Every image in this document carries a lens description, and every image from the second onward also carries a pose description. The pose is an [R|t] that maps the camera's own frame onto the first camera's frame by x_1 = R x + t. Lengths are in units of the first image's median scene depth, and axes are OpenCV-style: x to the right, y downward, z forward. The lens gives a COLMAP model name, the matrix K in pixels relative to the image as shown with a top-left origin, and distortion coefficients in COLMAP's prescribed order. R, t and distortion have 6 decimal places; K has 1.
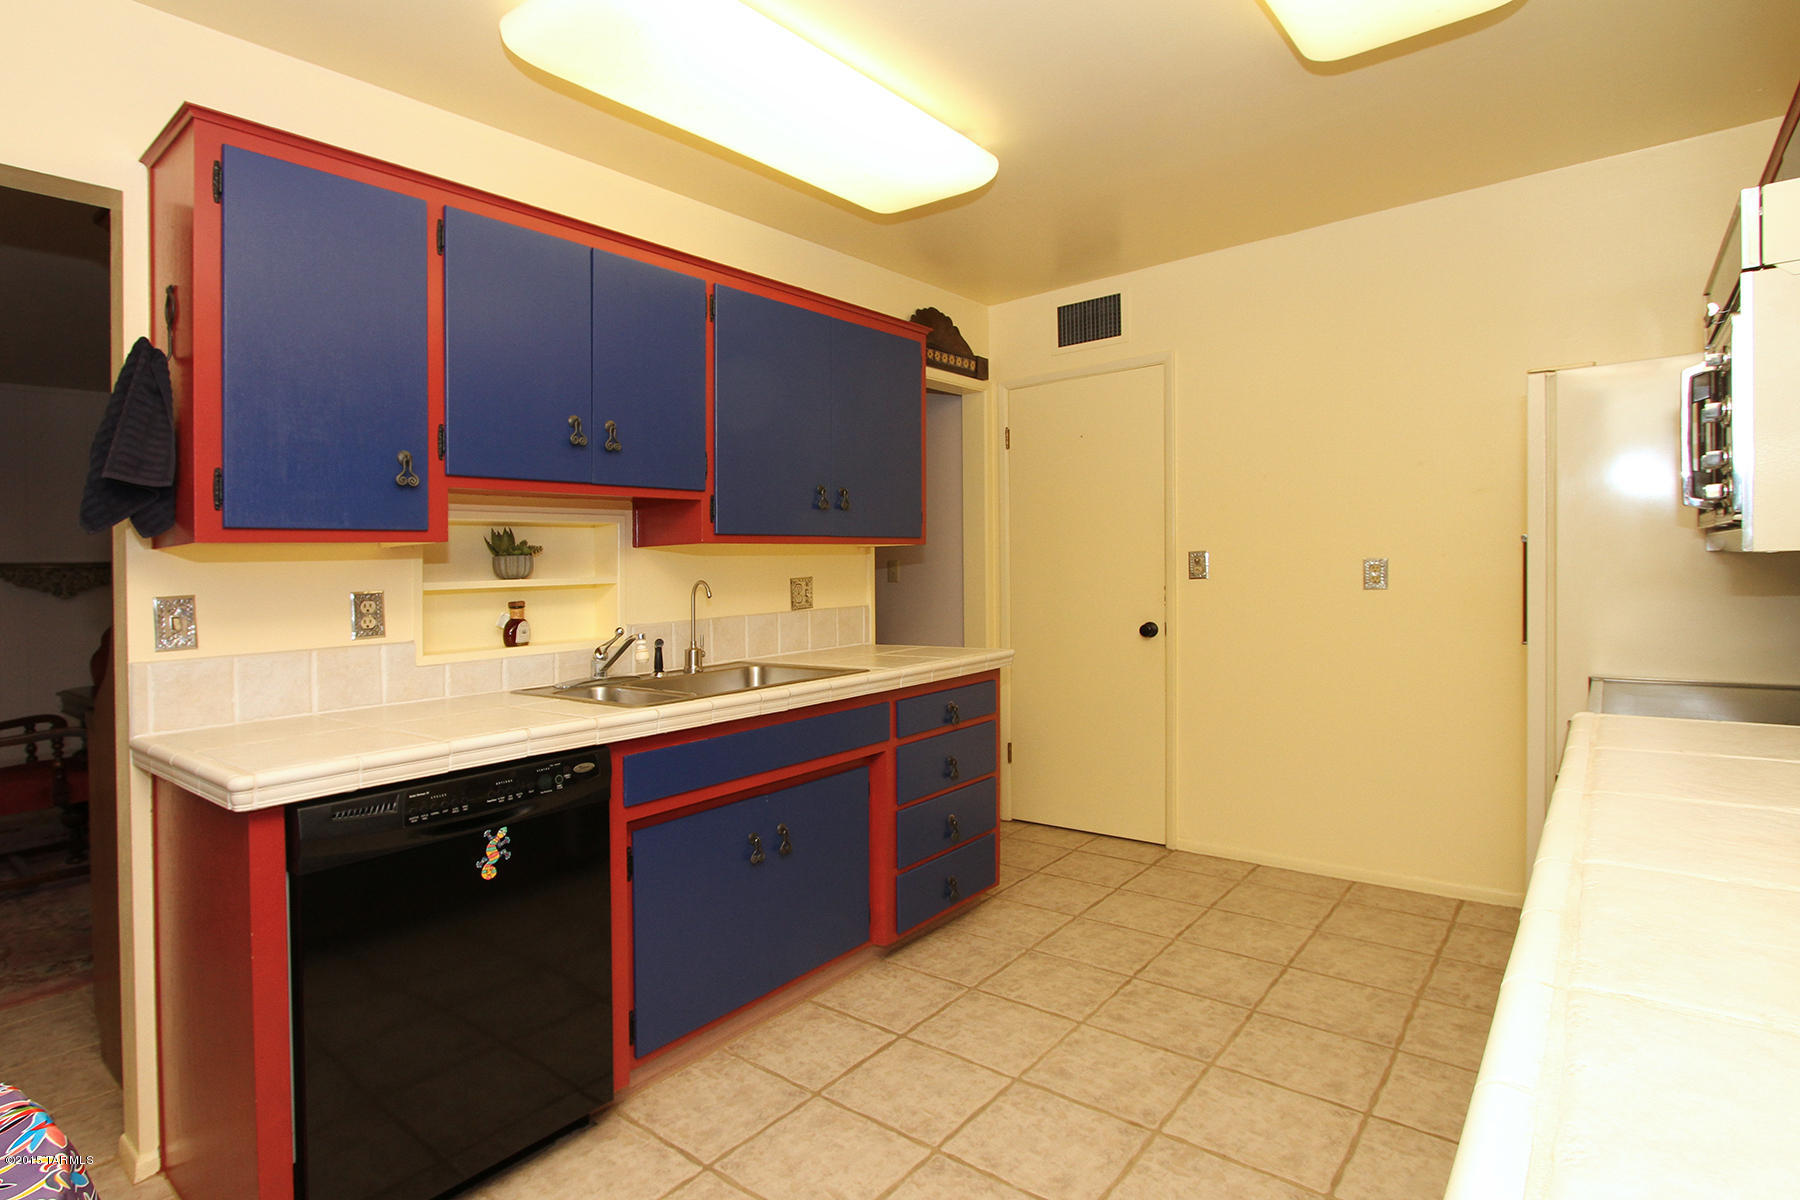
lens RADIAL K [[903.5, 0, 867.3], [0, 903.5, 566.2], [0, 0, 1]] dist [-0.000736, -0.000344]
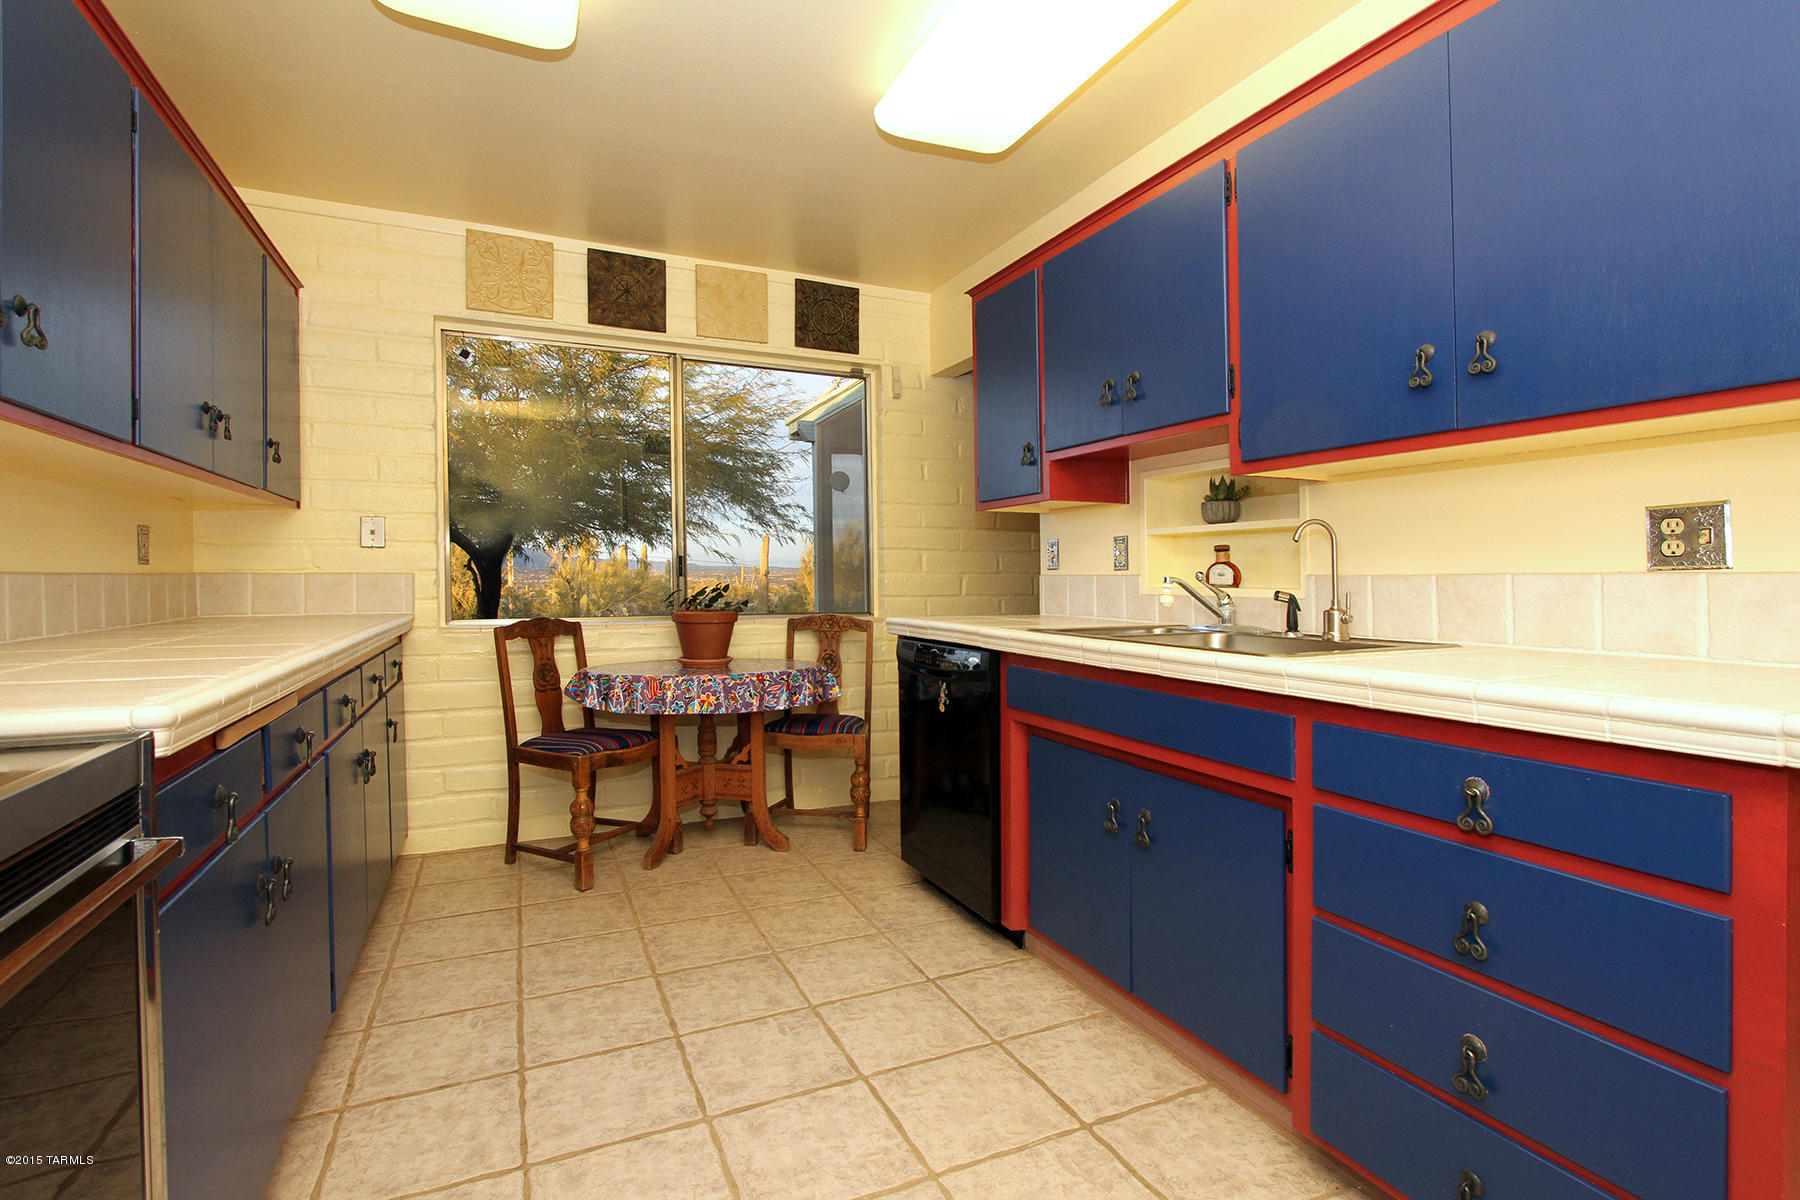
lens RADIAL K [[903.5, 0, 867.3], [0, 903.5, 566.2], [0, 0, 1]] dist [-0.000736, -0.000344]
pose [[-0.472551, 0.016476, -0.881149, 0.724401], [0.013819, 0.999841, 0.011285, 0.045824], [0.881195, -0.006844, -0.472703, 1.124781]]
